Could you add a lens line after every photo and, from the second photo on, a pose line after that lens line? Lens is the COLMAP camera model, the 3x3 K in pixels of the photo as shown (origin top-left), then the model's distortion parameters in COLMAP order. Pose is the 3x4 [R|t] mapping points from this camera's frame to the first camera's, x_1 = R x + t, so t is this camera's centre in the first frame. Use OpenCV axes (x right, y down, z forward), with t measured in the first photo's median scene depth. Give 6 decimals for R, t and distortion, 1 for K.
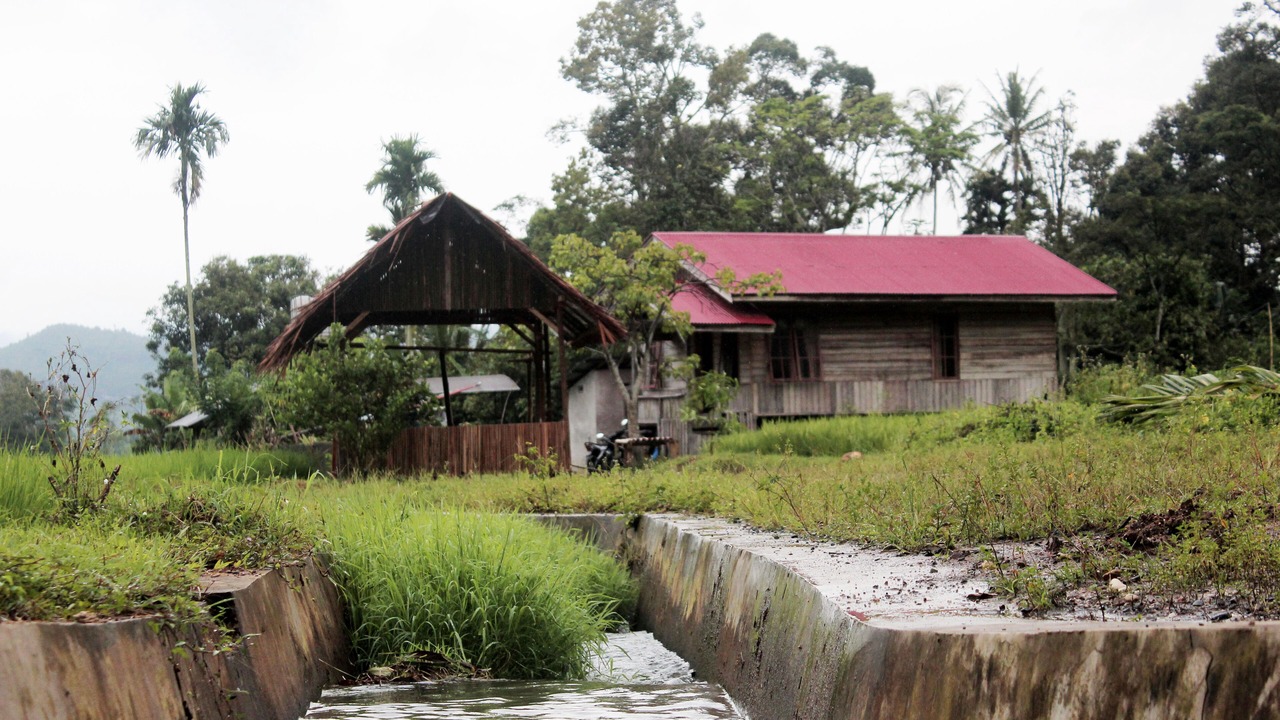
lens RADIAL K [[1244.9, 0, 640.0], [0, 1244.9, 360.0], [0, 0, 1]] dist [0.012768, 0.034305]
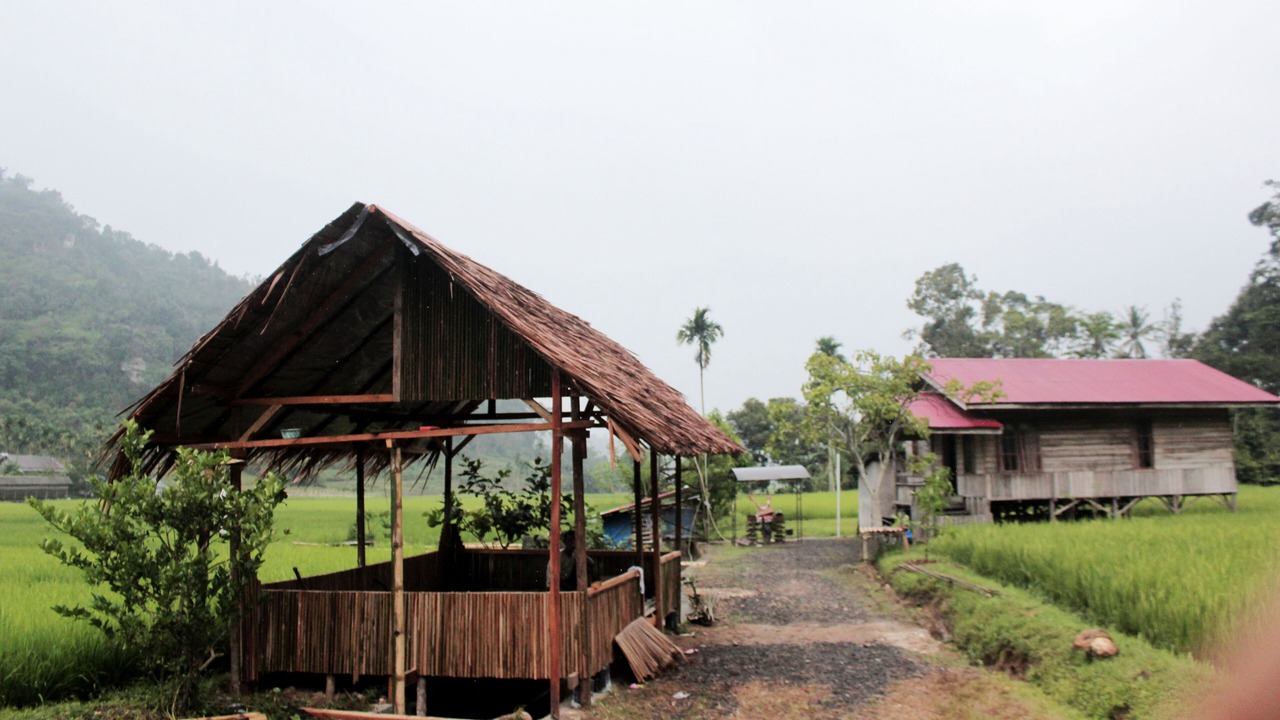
lens RADIAL K [[1028.1, 0, 707.3], [0, 1028.1, 357.6], [0, 0, 1]] dist [-0.043472, 0.005281]
pose [[0.985613, -0.018020, -0.168053, -0.084091], [0.001579, 0.995238, -0.097458, 0.014699], [0.169009, 0.095790, 0.980949, -0.561946]]
